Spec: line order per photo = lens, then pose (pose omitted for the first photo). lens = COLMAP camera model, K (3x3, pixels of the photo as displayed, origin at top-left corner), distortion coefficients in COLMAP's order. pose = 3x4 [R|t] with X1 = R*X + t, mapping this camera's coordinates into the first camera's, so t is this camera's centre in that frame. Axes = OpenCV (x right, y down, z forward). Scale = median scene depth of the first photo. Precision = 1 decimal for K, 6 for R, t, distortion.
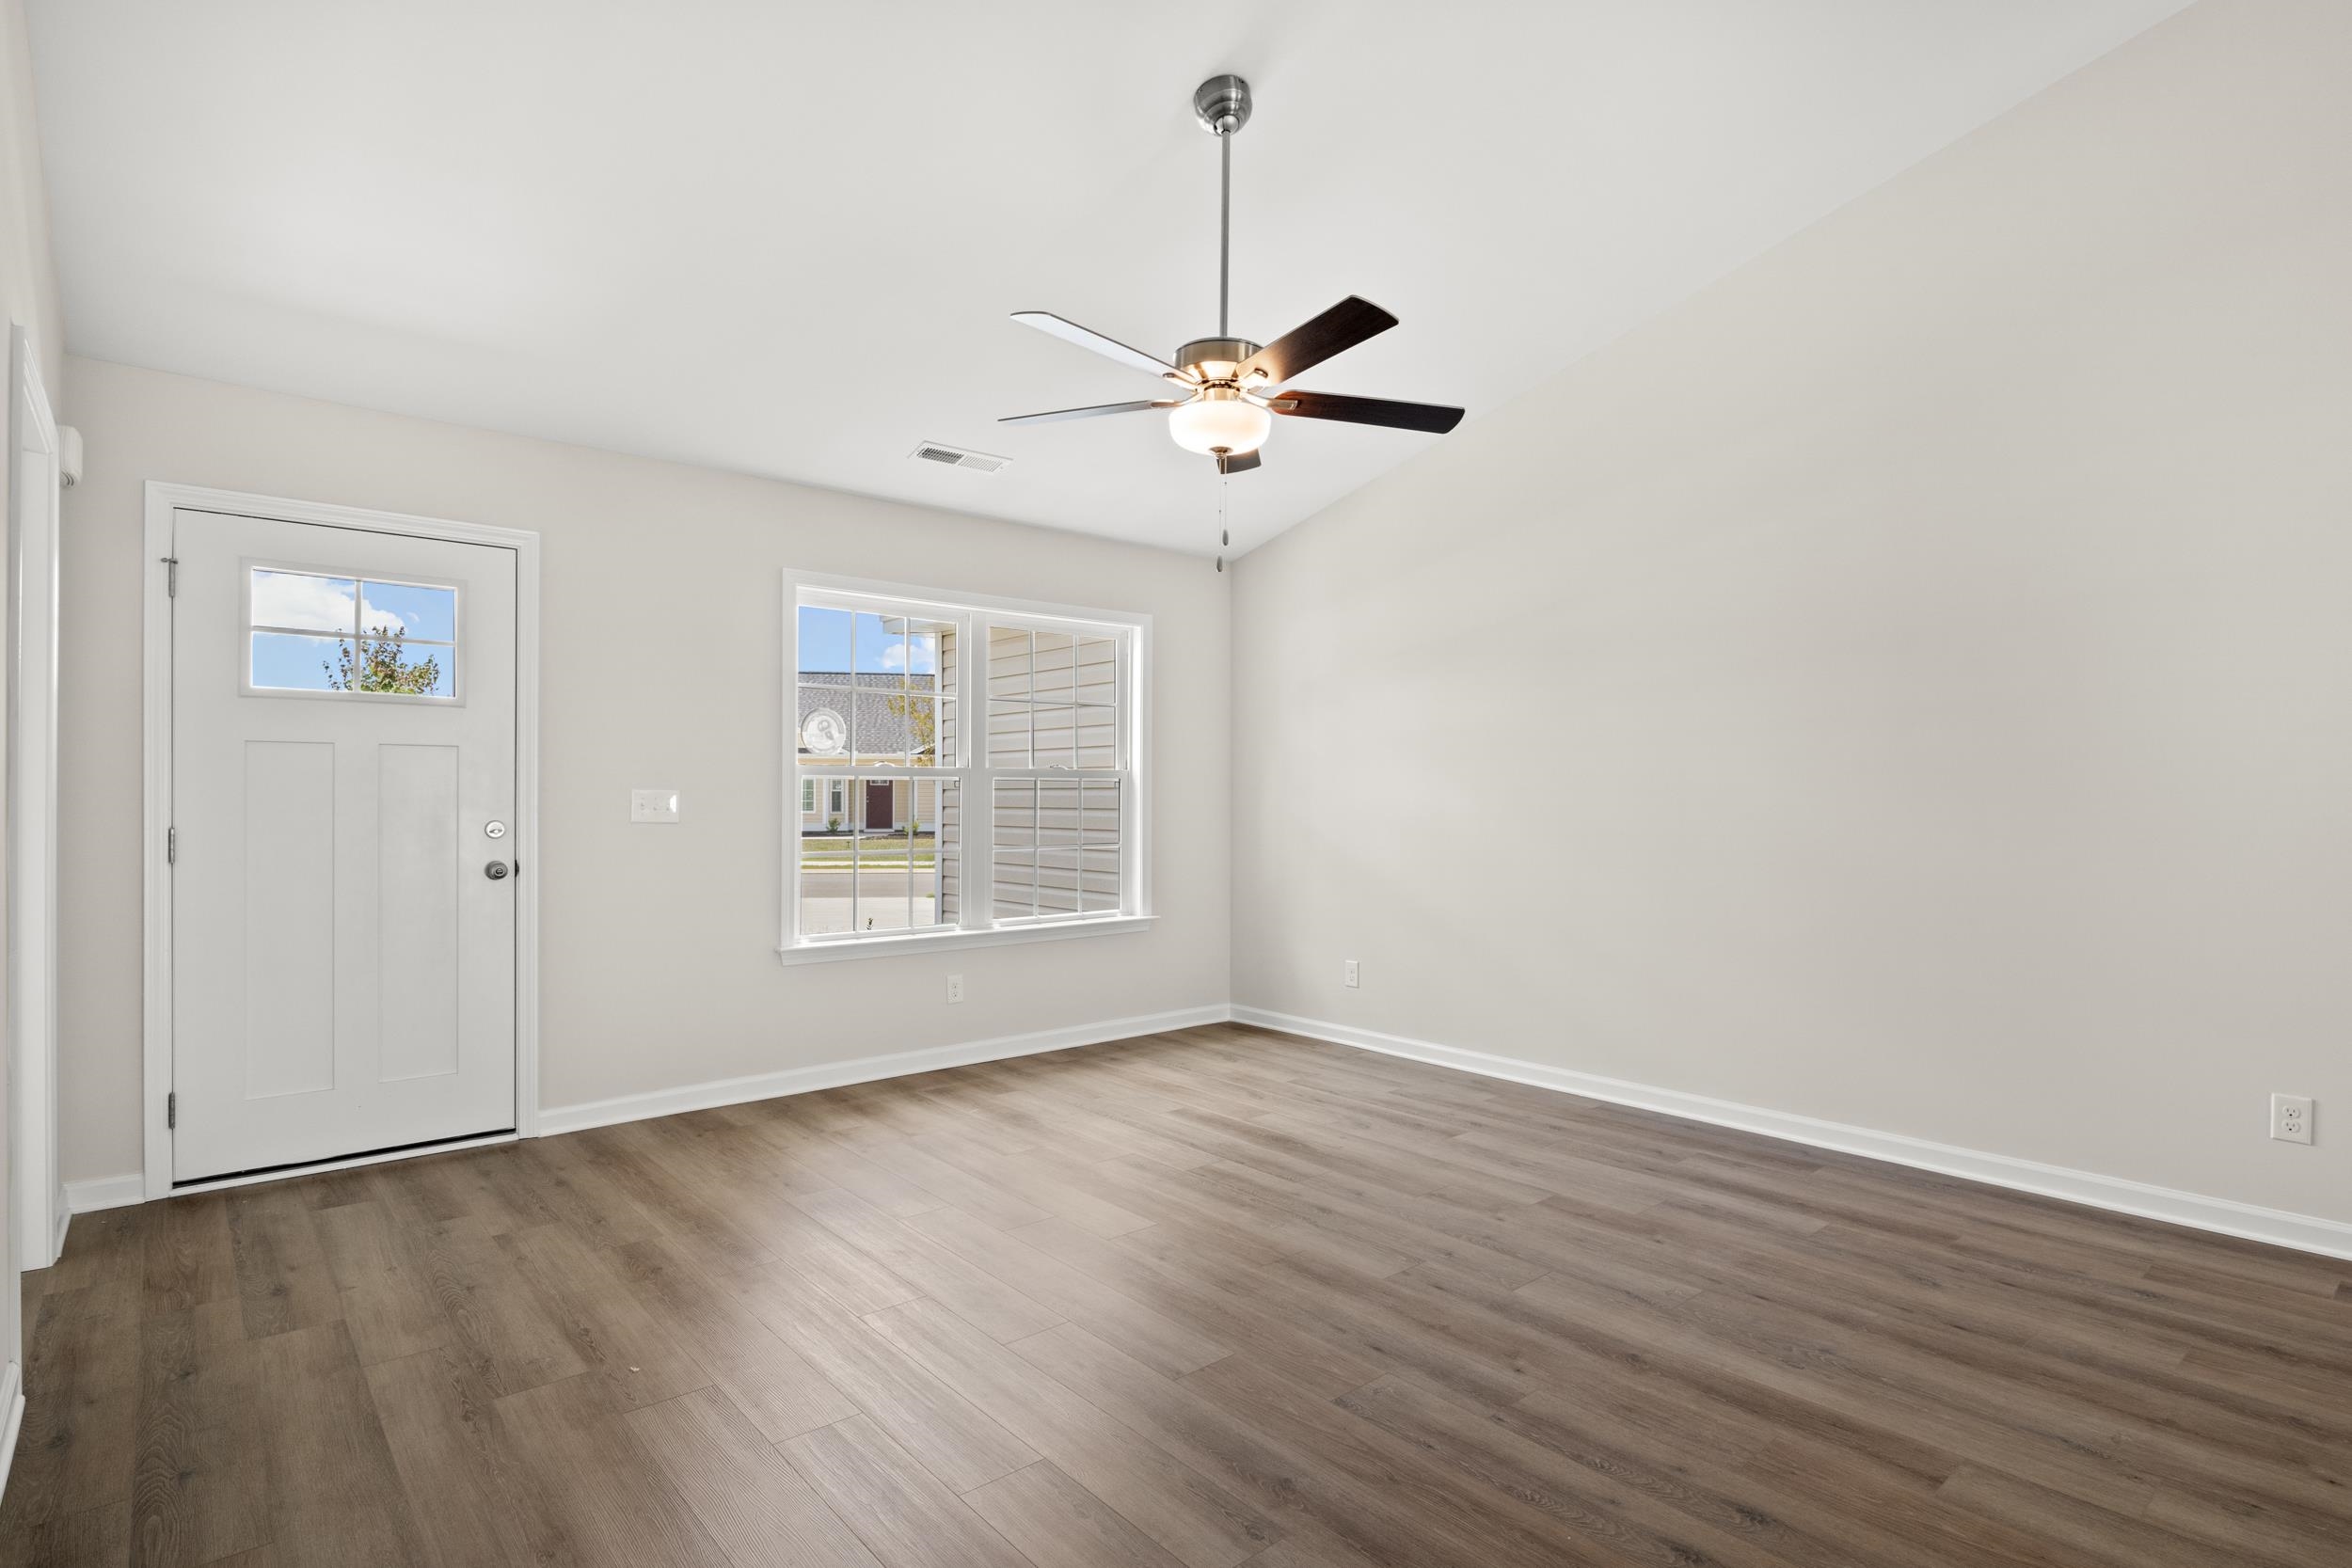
lens RADIAL K [[1181.7, 0, 1210.3], [0, 1181.7, 806.3], [0, 0, 1]] dist [-0.011186, -0.000094]
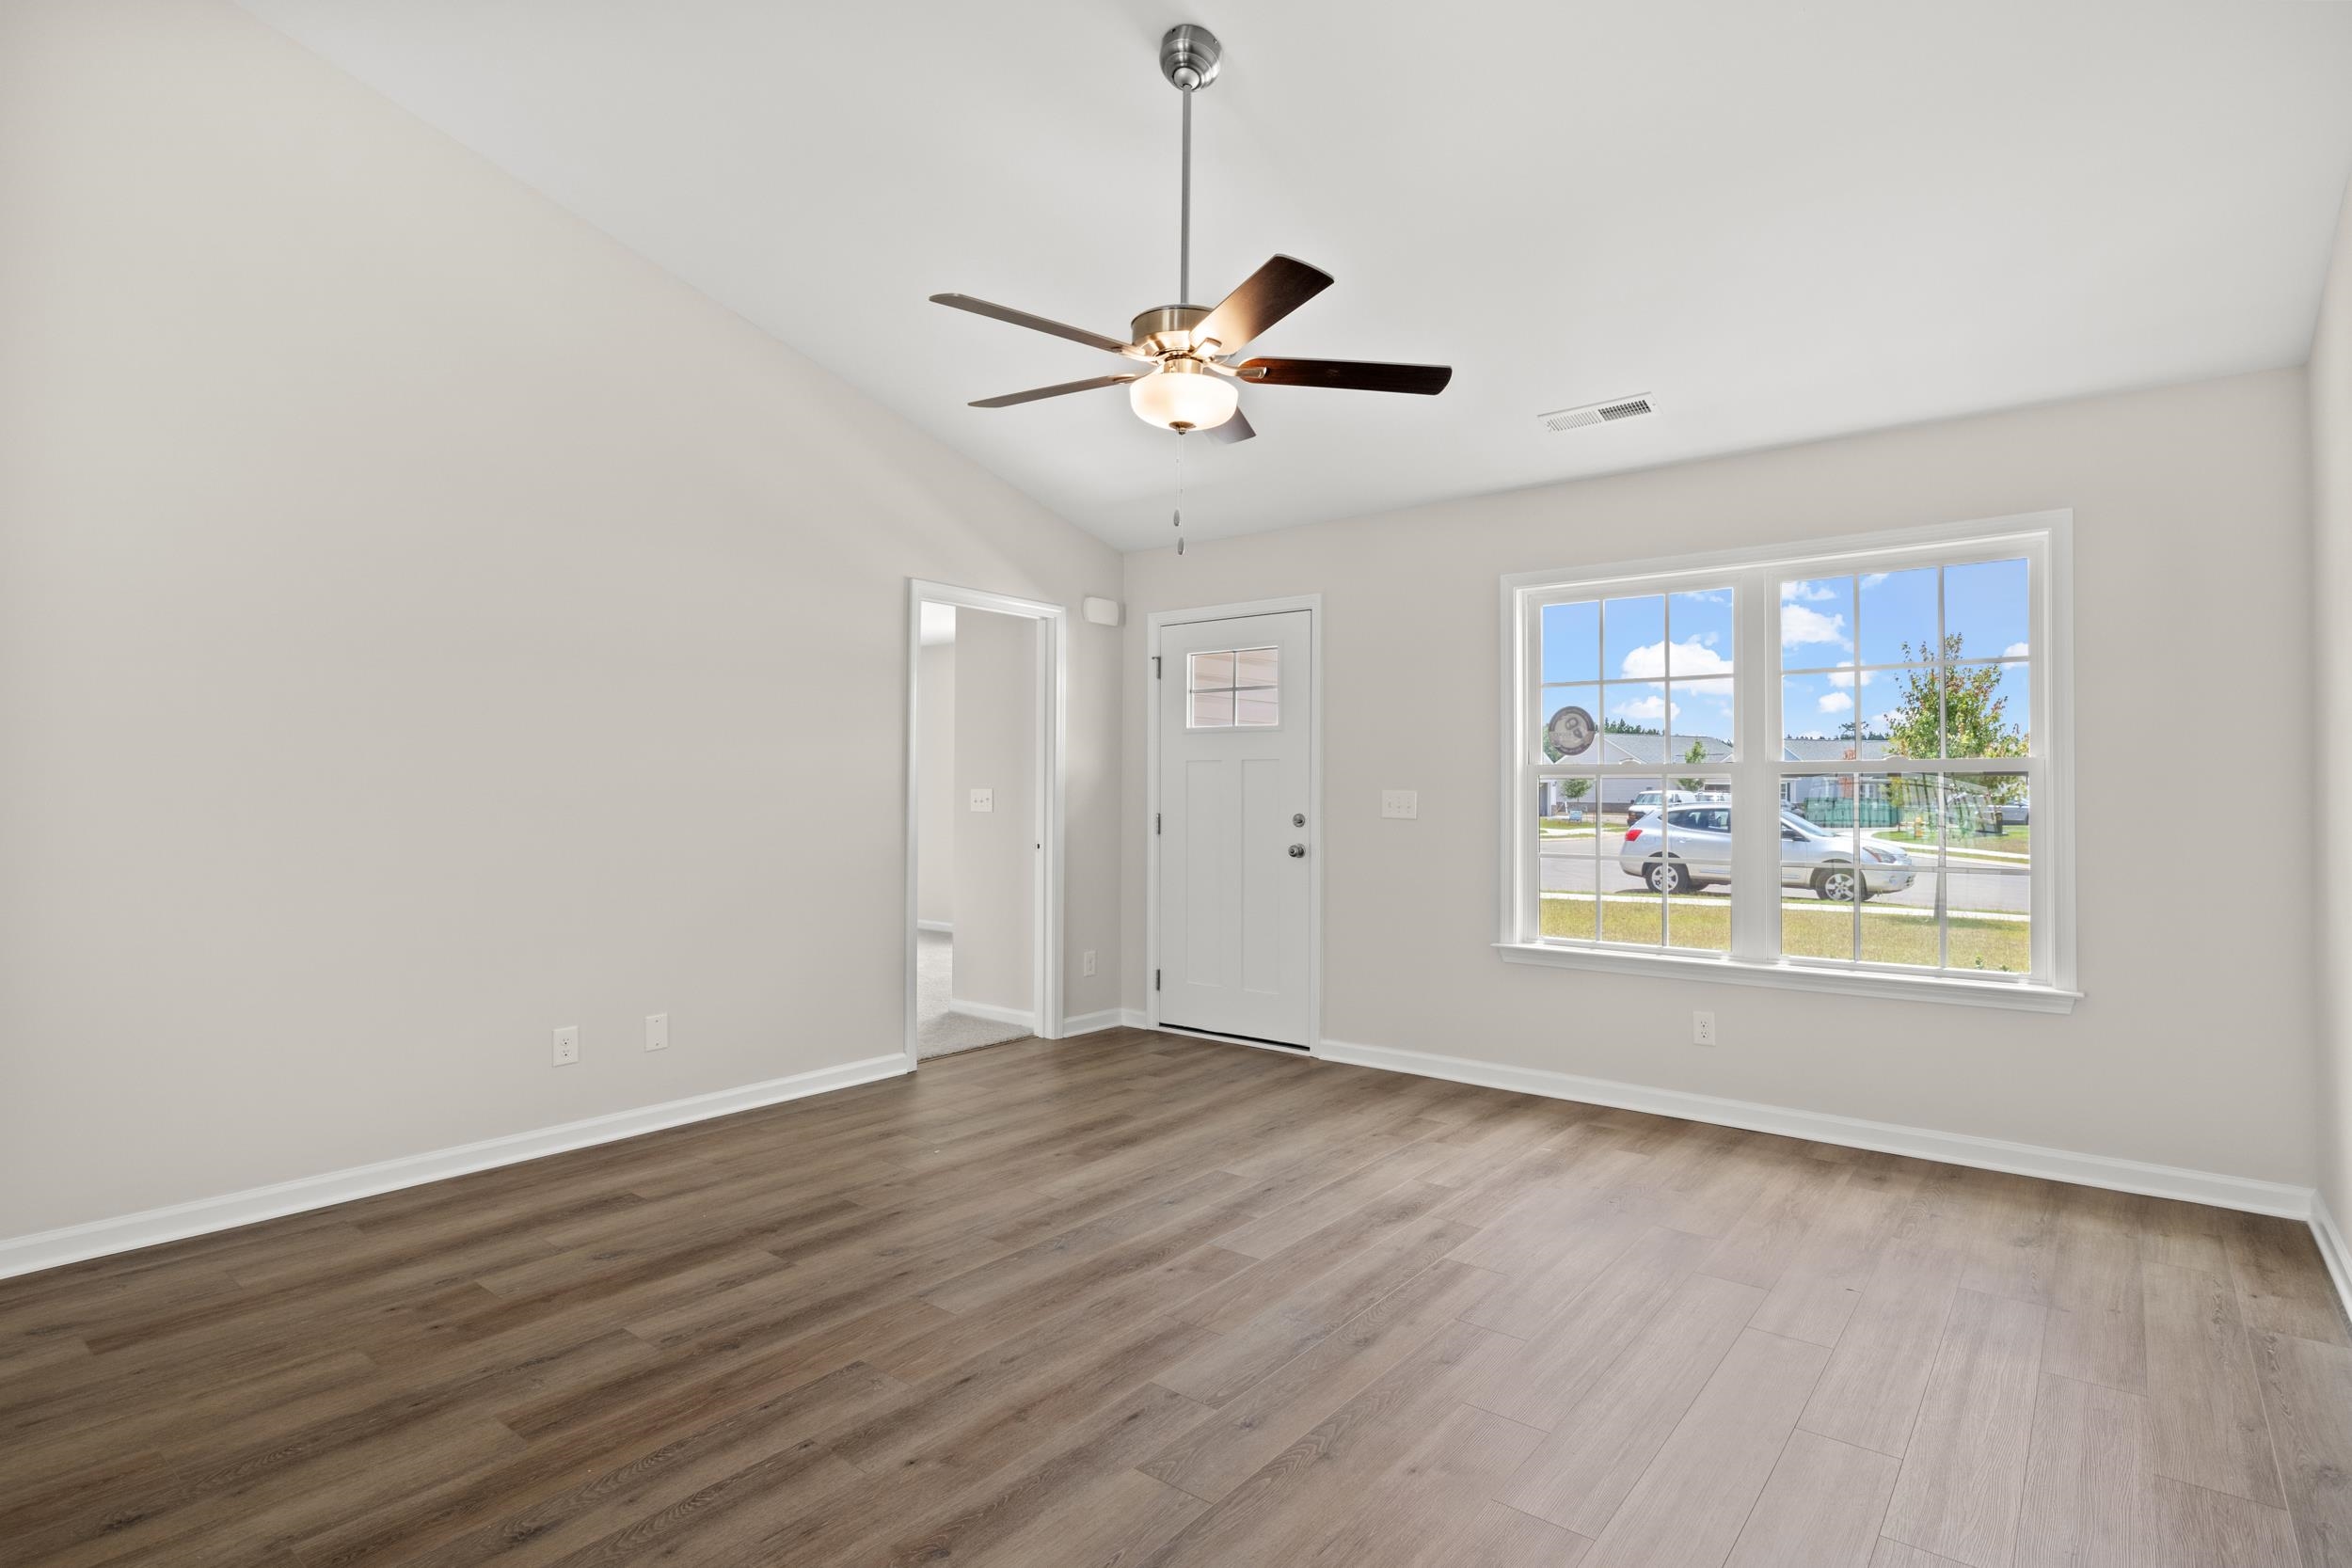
lens RADIAL K [[1187.6, 0, 1185.4], [0, 1187.6, 778.6], [0, 0, 1]] dist [-0.001326, -0.000388]
pose [[0.166762, -0.013211, -0.985909, 0.831210], [-0.012536, 0.999801, -0.015517, -0.005922], [0.985918, 0.014947, 0.166563, 0.752839]]
